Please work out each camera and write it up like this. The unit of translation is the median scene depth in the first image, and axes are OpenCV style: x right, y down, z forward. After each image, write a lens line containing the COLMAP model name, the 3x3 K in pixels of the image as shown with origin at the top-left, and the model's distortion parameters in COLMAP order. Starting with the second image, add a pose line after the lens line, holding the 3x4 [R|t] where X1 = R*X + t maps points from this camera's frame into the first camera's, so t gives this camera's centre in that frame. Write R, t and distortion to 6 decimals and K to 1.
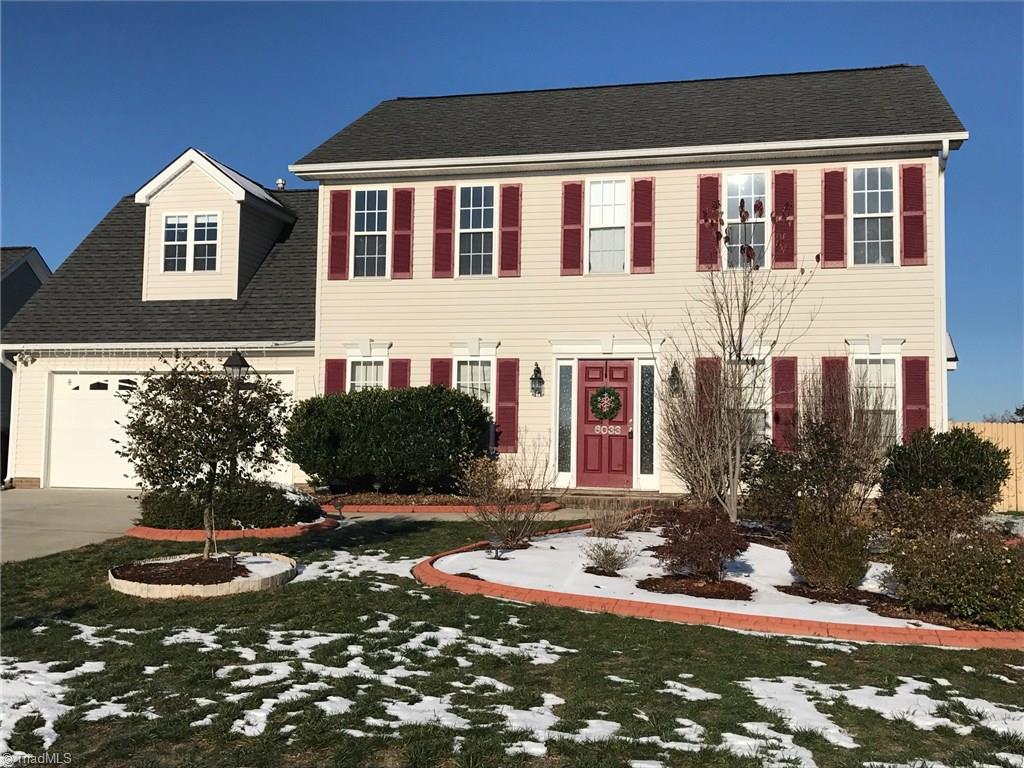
lens RADIAL K [[1112.4, 0, 512.0], [0, 1112.4, 384.0], [0, 0, 1]] dist [0.120800, 0.010218]
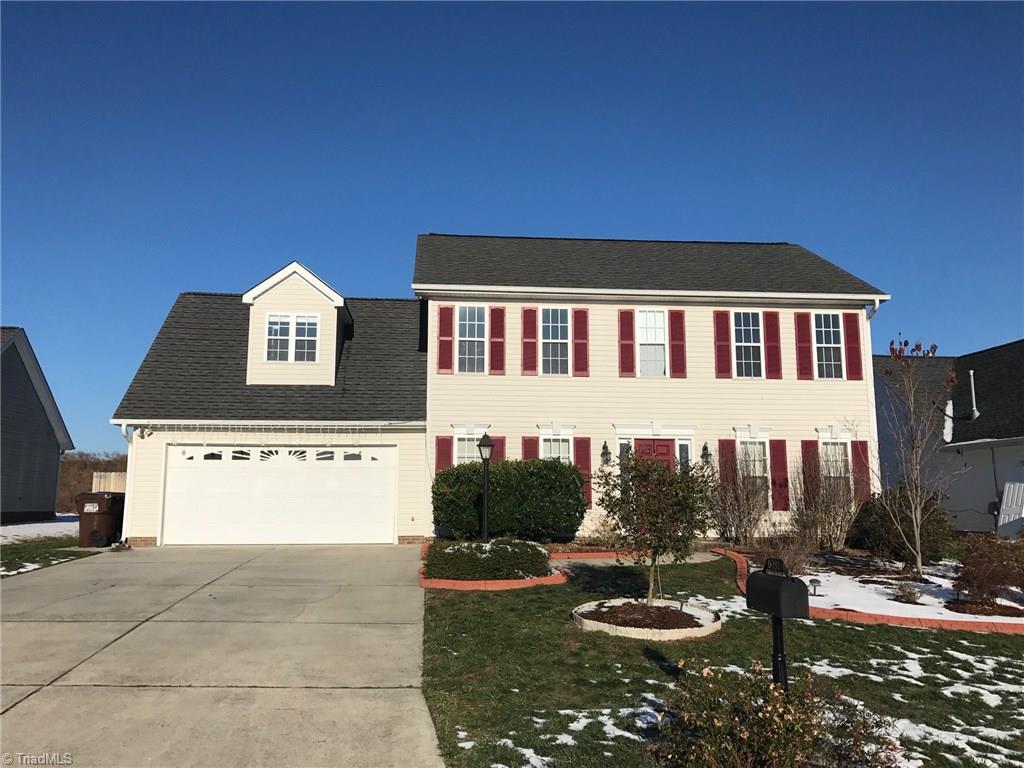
lens RADIAL K [[818.7, 0, 512.7], [0, 818.7, 414.7], [0, 0, 1]] dist [0.150938, -0.002154]
pose [[0.944253, 0.023729, 0.328365, -0.391455], [-0.007738, 0.998723, -0.049920, -0.000289], [-0.329130, 0.044596, 0.943231, 0.092721]]
